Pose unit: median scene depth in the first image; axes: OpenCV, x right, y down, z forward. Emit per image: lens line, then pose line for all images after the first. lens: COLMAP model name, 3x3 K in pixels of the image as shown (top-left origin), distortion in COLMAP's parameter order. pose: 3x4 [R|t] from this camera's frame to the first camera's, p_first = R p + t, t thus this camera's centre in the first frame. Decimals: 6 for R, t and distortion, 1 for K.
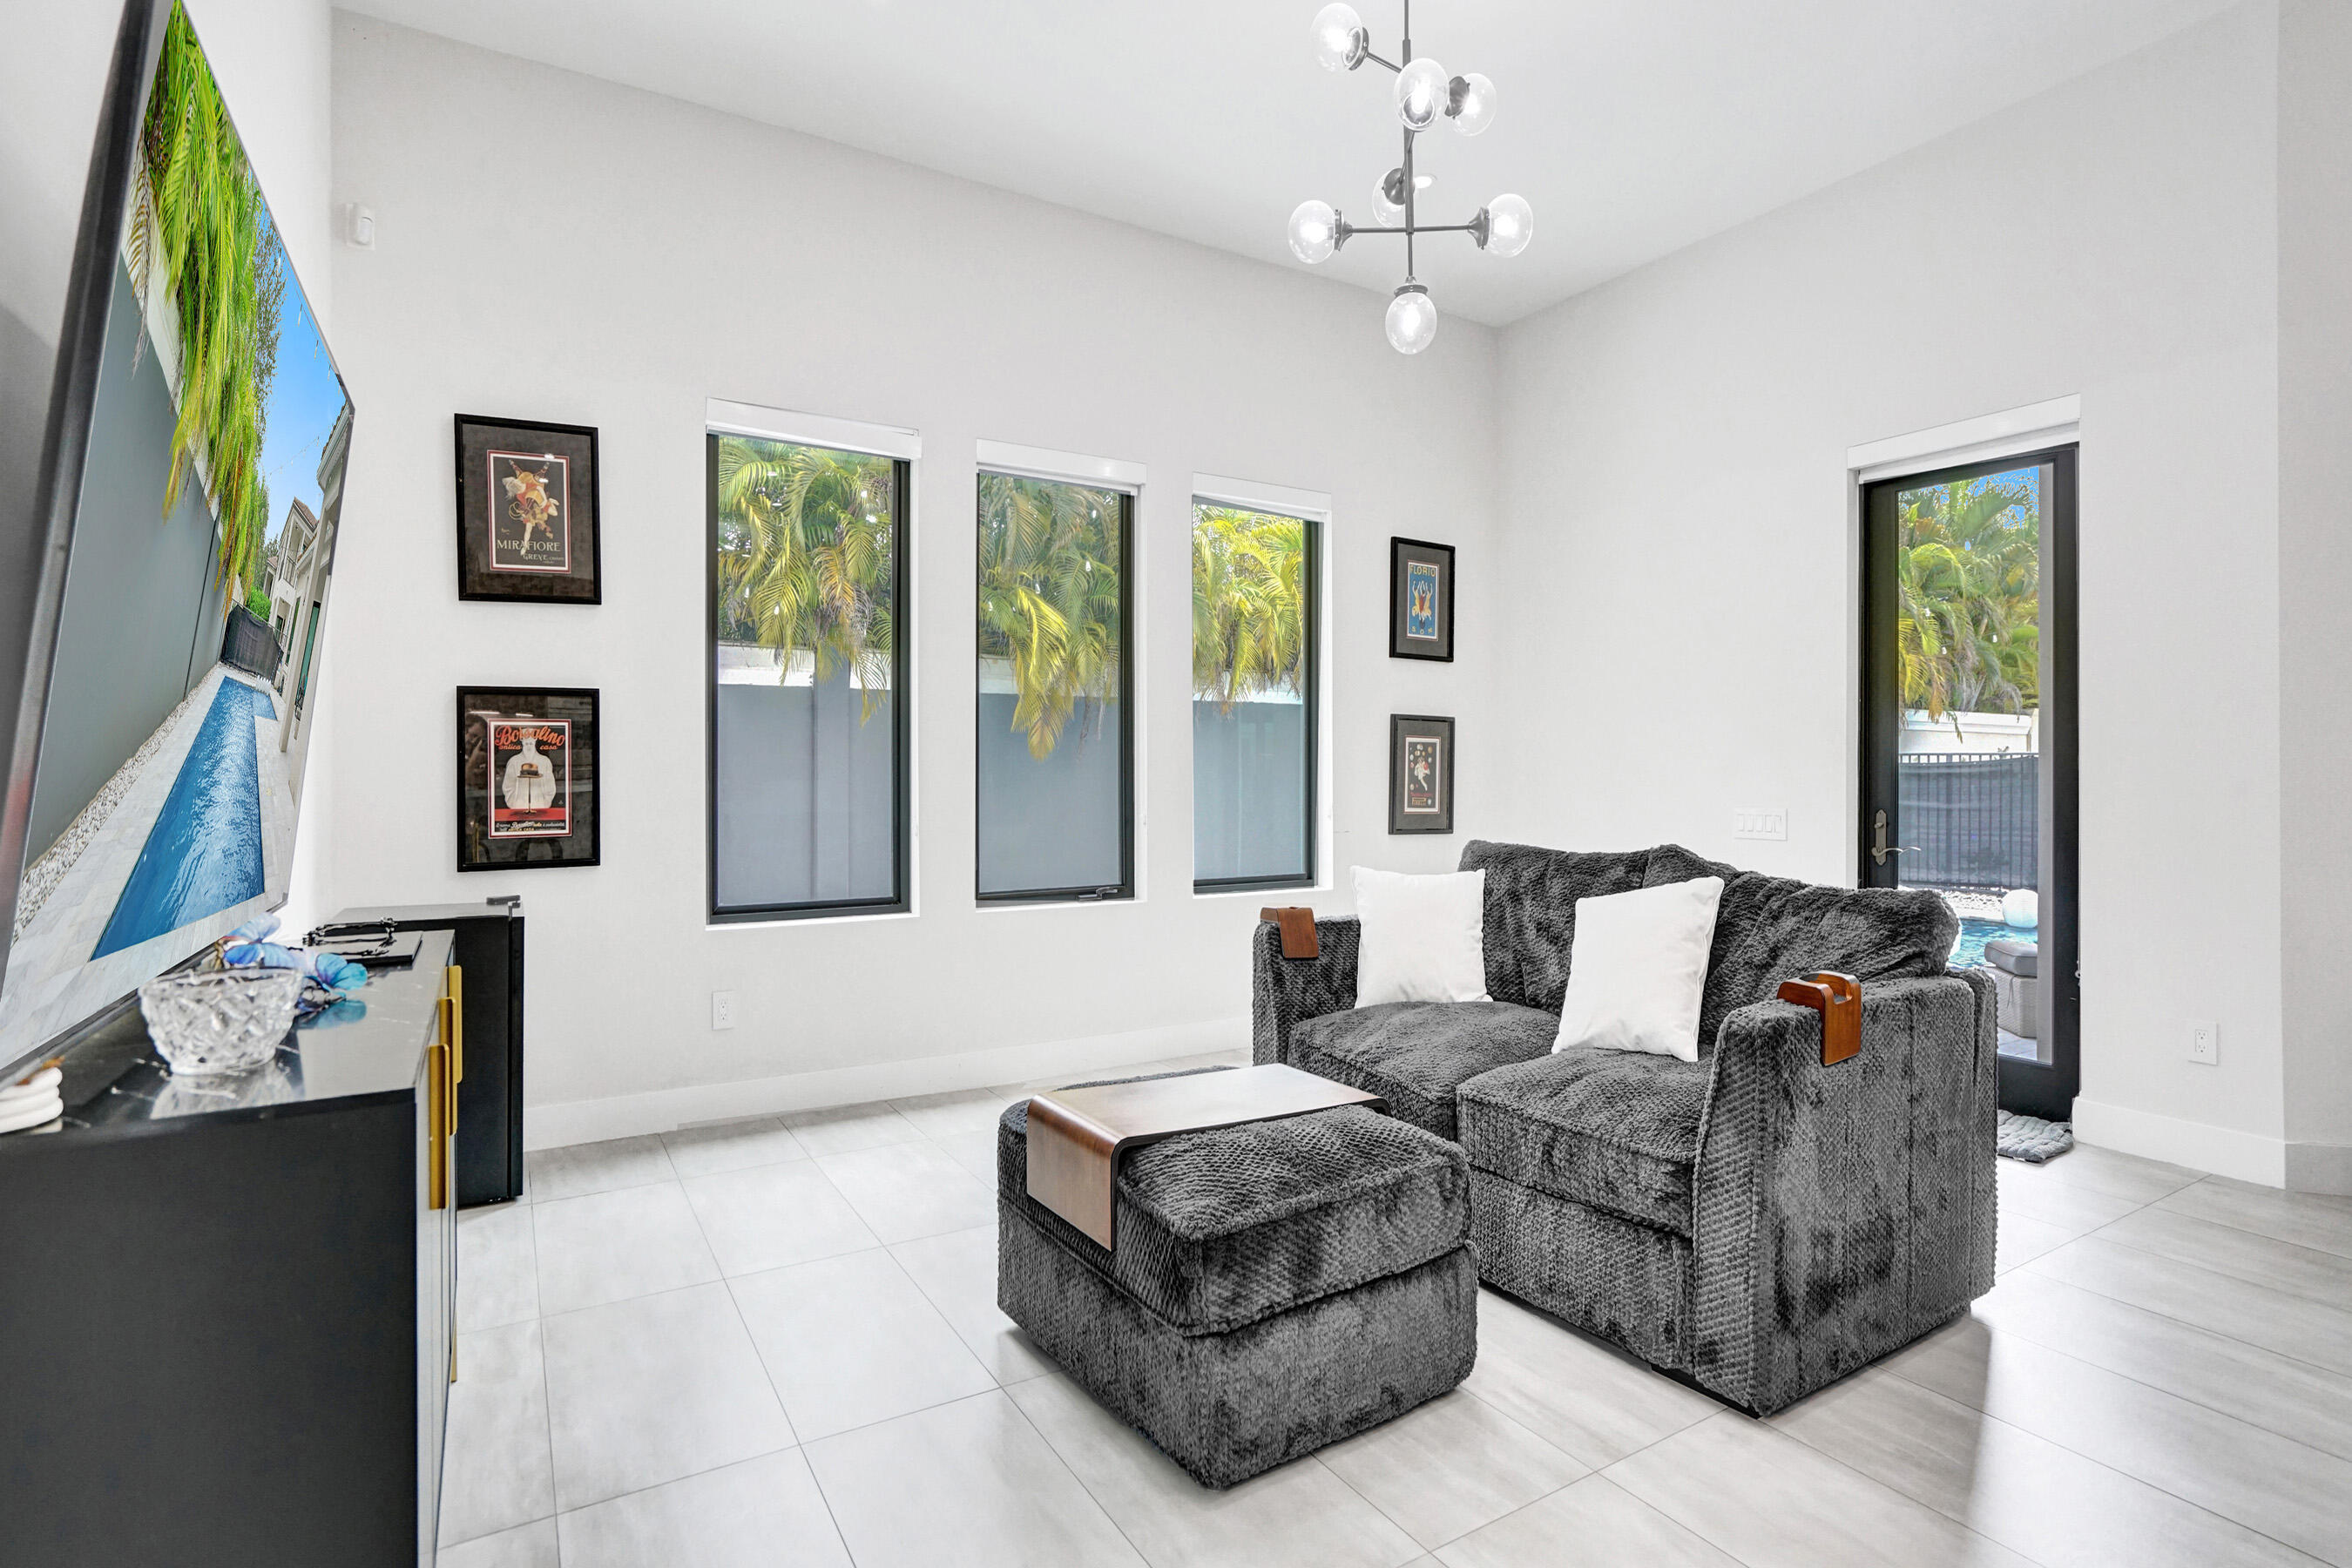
lens RADIAL K [[1120.0, 0, 1106.9], [0, 1120.0, 774.8], [0, 0, 1]] dist [-0.028125, 0.000249]
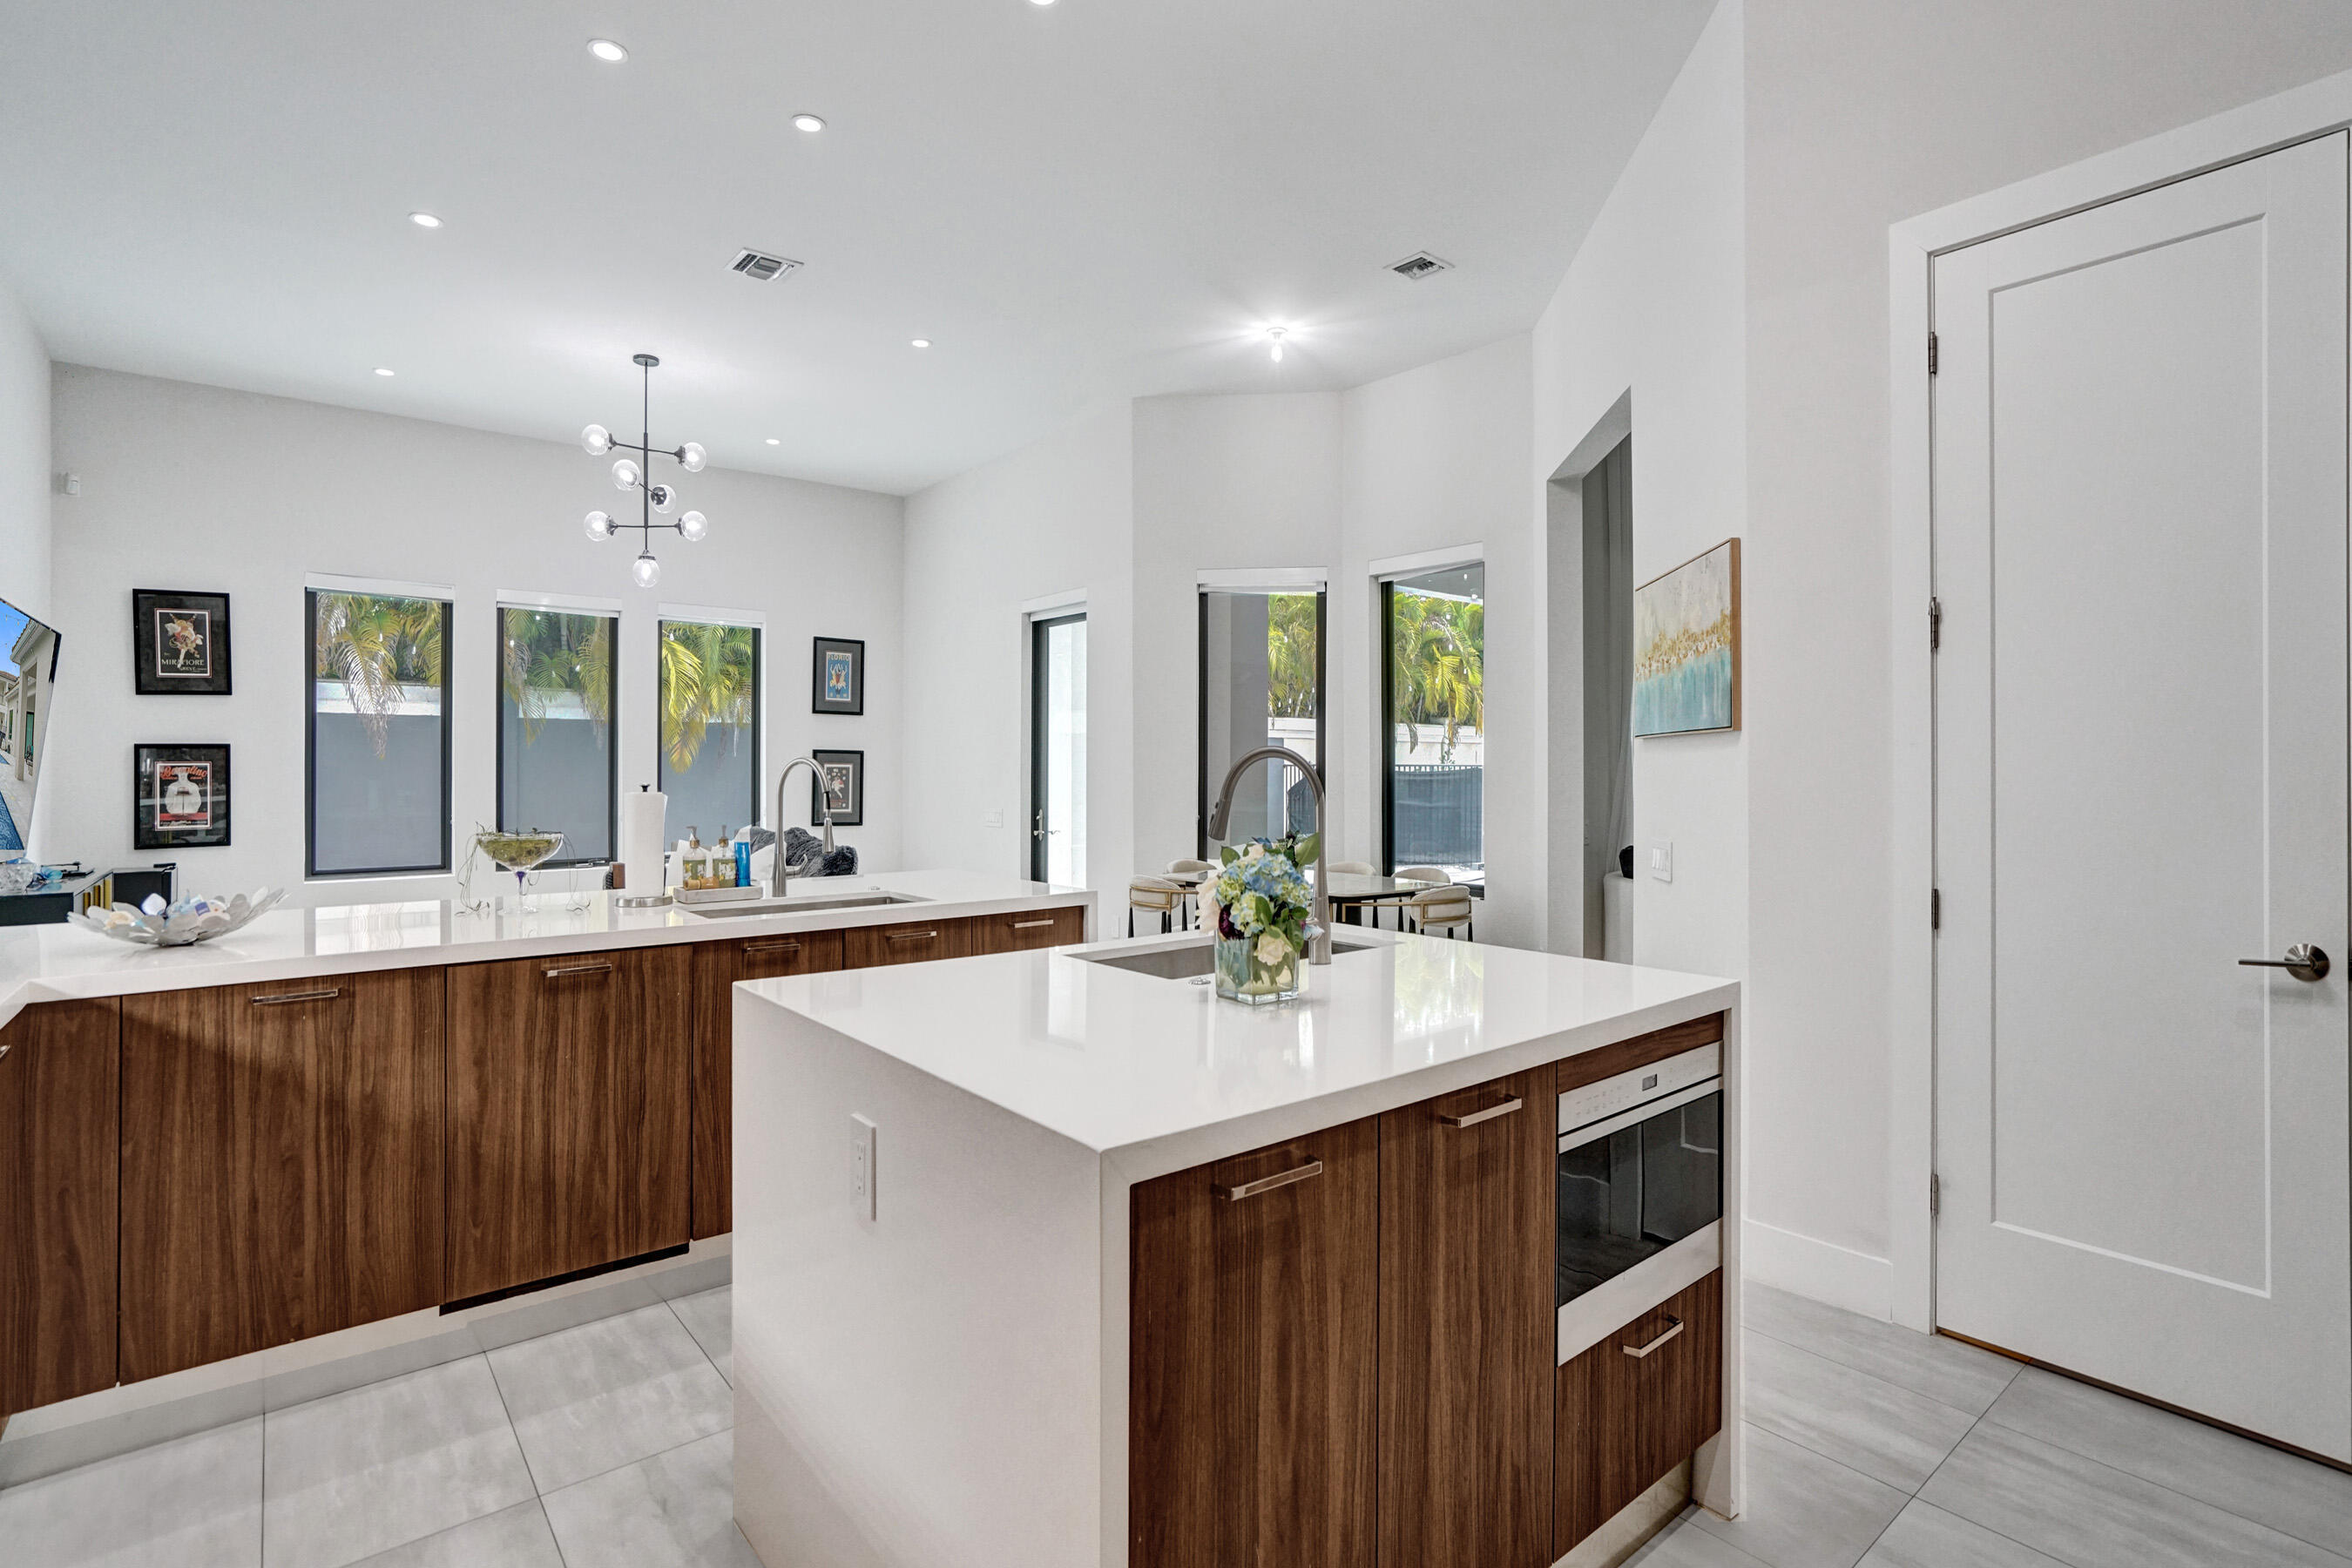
lens RADIAL K [[1179.7, 0, 1148.2], [0, 1179.7, 764.8], [0, 0, 1]] dist [-0.002162, 0.000604]
pose [[0.990354, -0.002022, 0.138547, 0.707868], [0.003311, 0.999953, -0.009072, -0.023368], [-0.138522, 0.009444, 0.990314, -1.017451]]
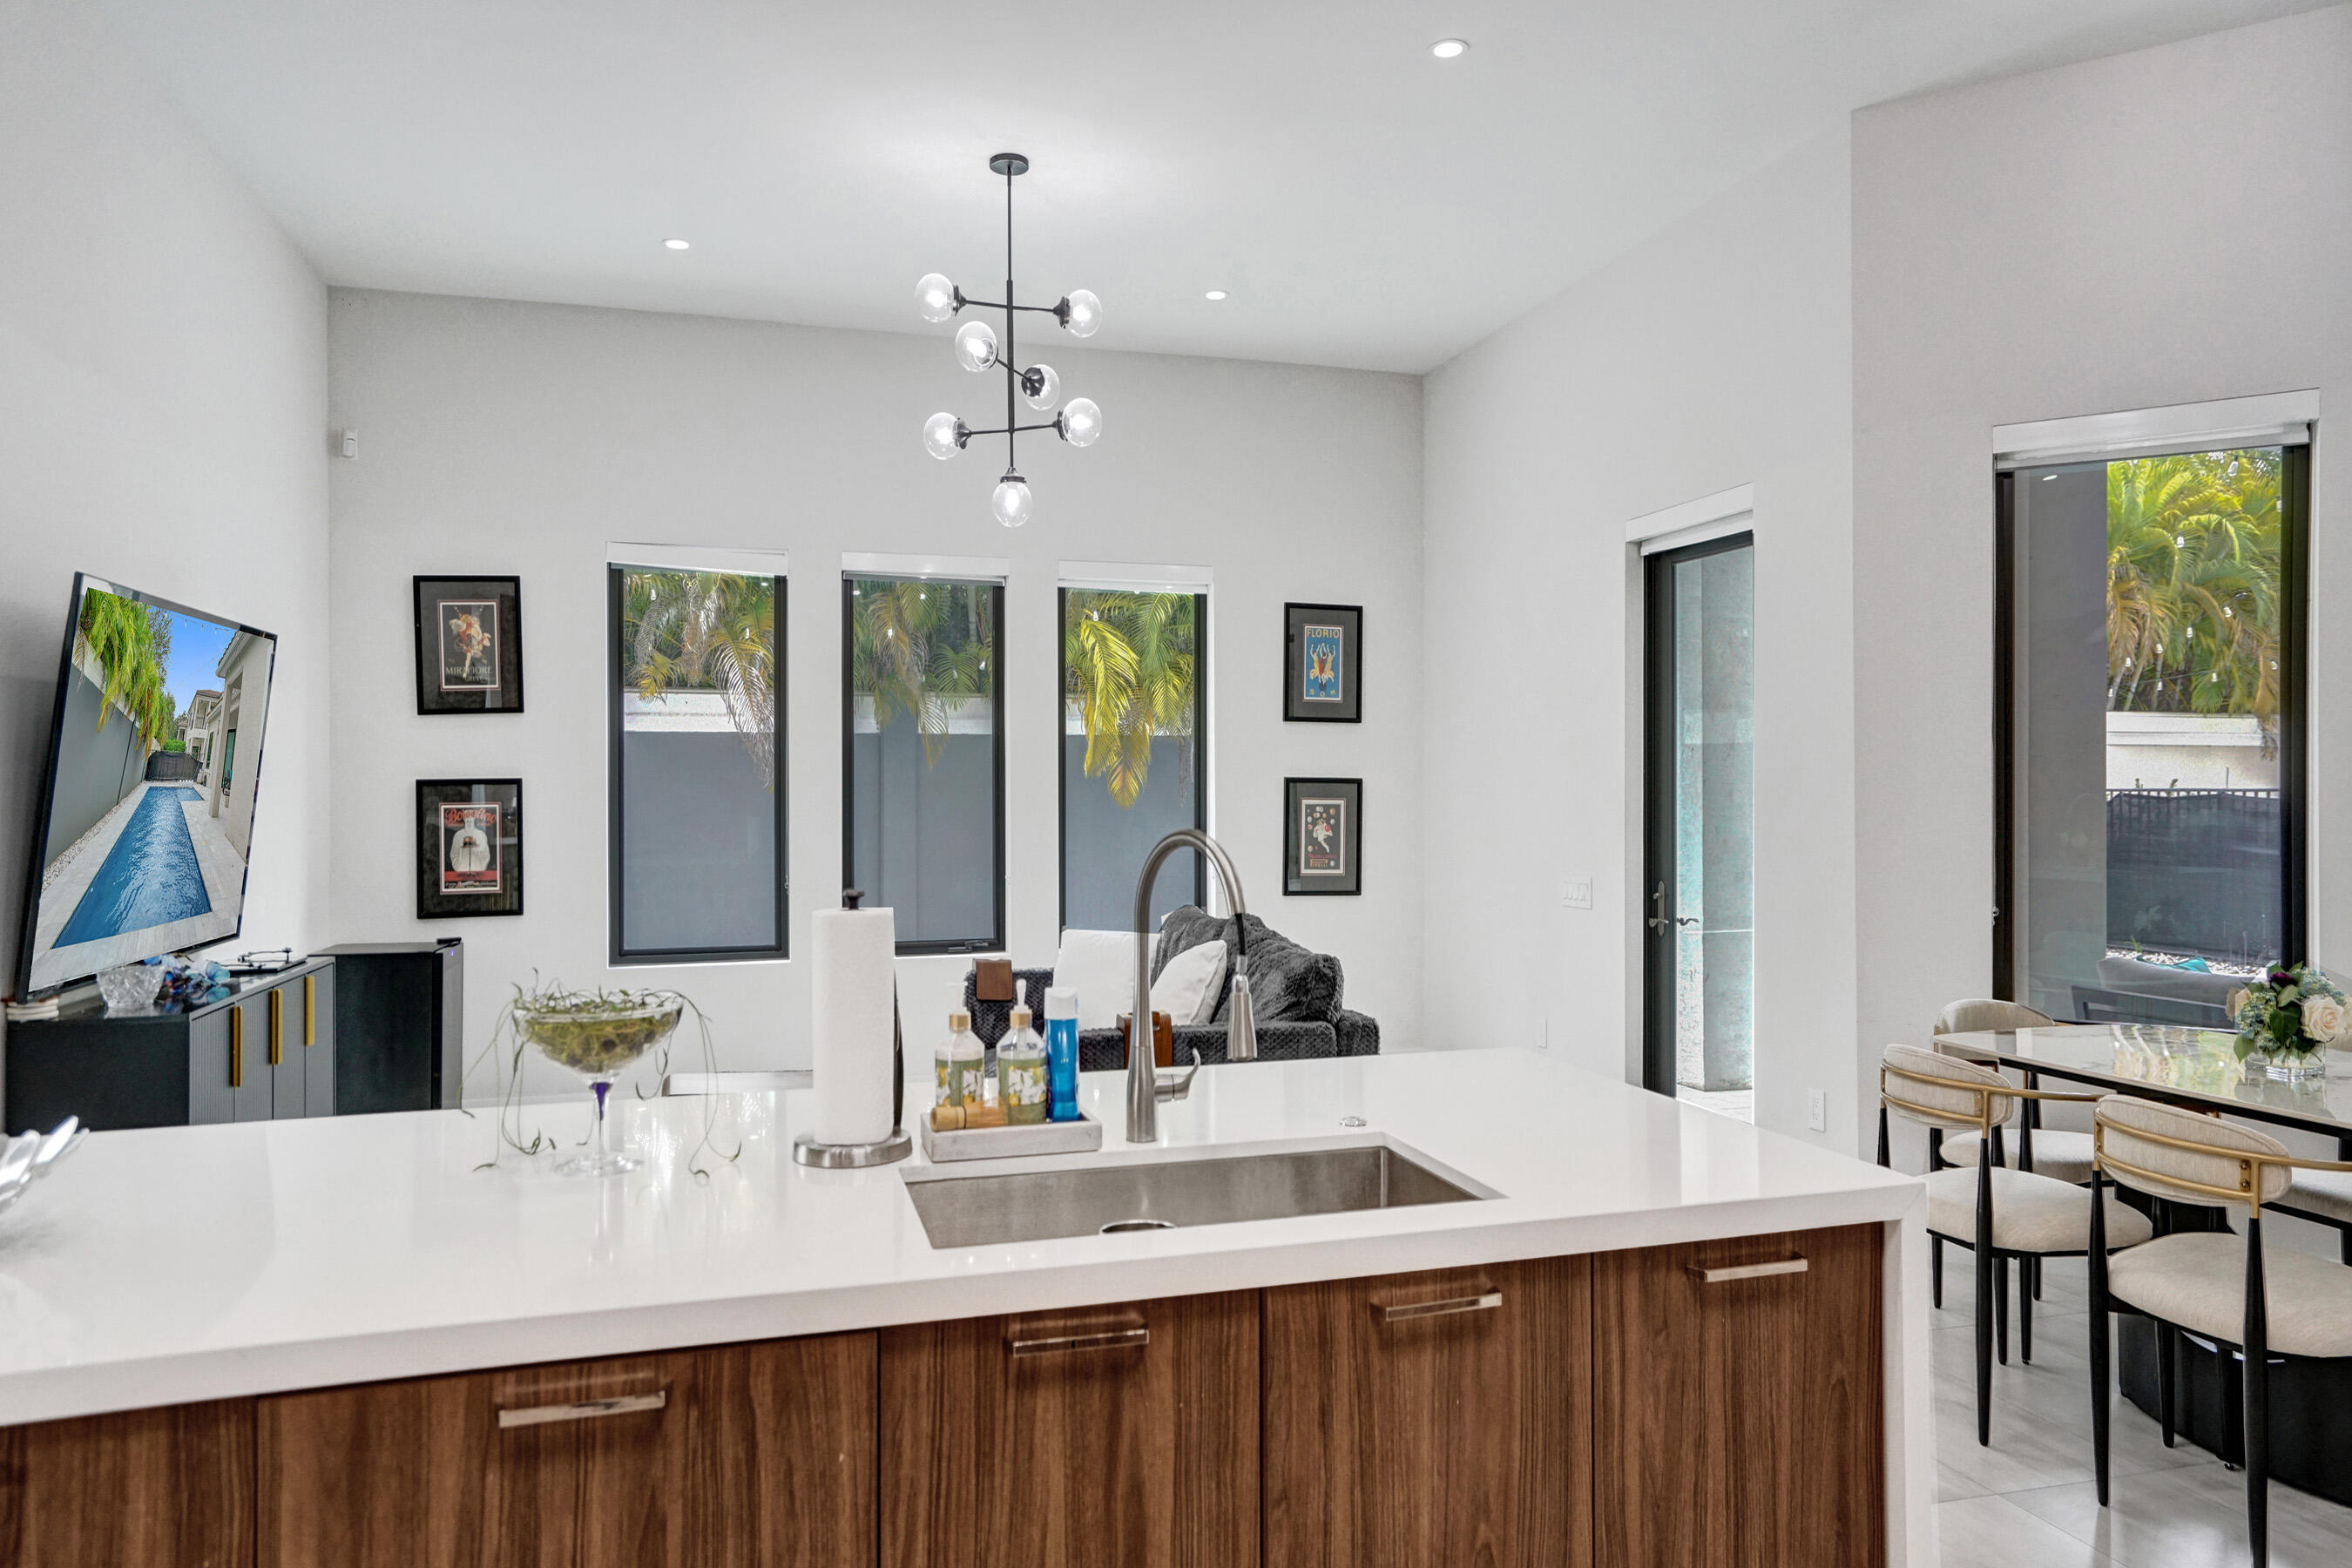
lens RADIAL K [[1499.2, 0, 1154.6], [0, 1499.2, 770.1], [0, 0, 1]] dist [-0.005539, -0.000223]
pose [[0.969874, -0.007746, -0.243484, 0.679044], [0.003711, 0.999848, -0.017024, -0.054572], [0.243578, 0.015608, 0.969756, -0.503789]]
